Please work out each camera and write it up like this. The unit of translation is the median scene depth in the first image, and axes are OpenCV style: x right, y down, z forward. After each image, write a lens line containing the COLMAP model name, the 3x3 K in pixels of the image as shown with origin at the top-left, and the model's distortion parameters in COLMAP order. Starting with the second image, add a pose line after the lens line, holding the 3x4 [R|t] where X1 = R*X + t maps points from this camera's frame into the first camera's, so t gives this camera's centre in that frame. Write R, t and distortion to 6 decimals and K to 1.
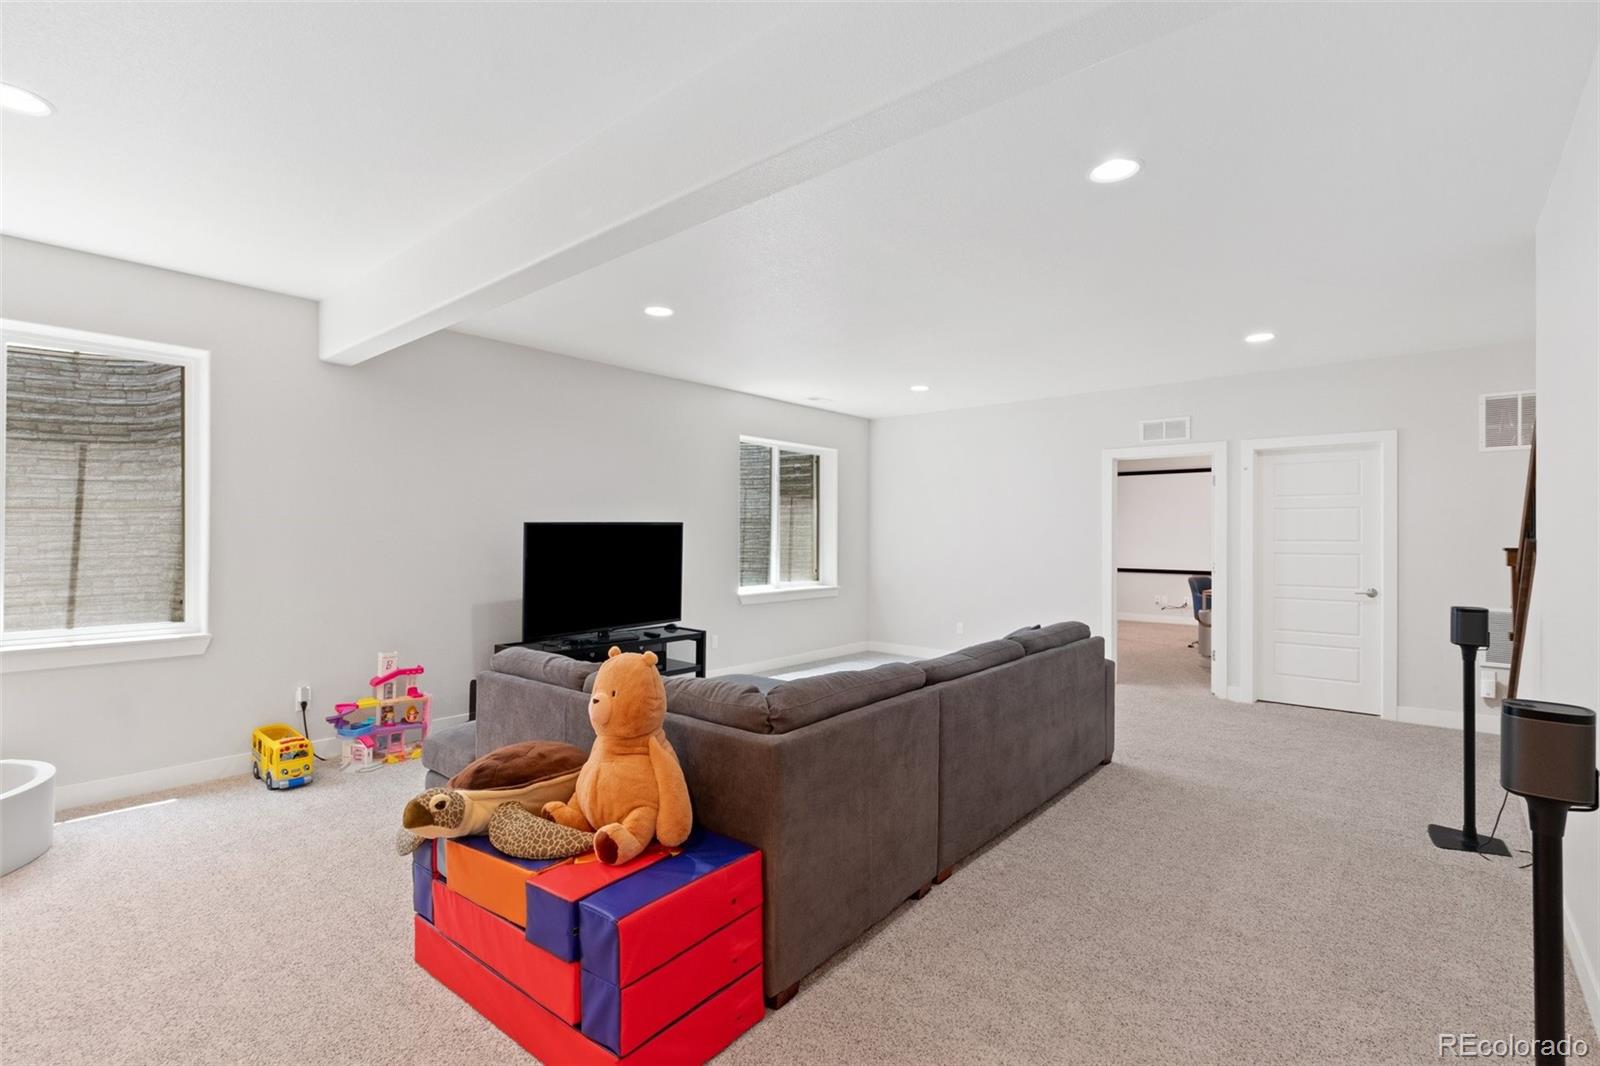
lens RADIAL K [[740.3, 0, 781.5], [0, 740.3, 533.8], [0, 0, 1]] dist [-0.002640, -0.000794]
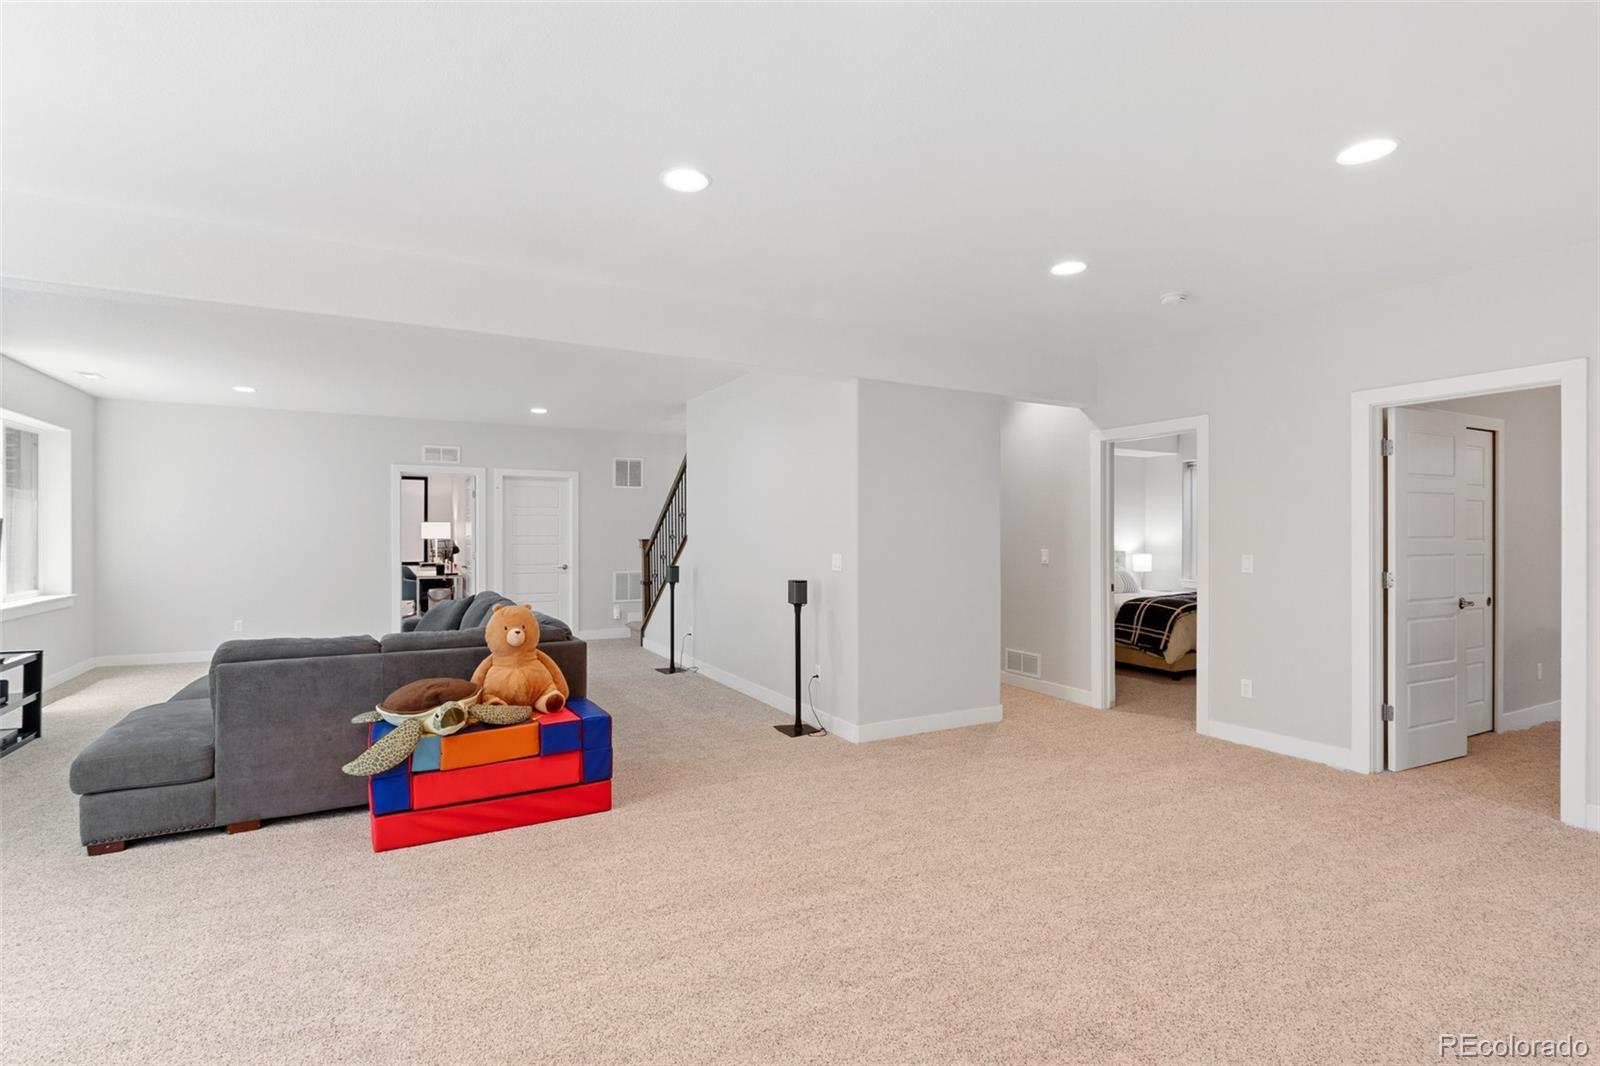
lens RADIAL K [[740.3, 0, 781.5], [0, 740.3, 533.8], [0, 0, 1]] dist [-0.002640, -0.000794]
pose [[0.369261, -0.004641, 0.929314, -0.786092], [-0.003829, 0.999971, 0.006516, -0.011495], [-0.929318, -0.005964, 0.369233, -0.103853]]
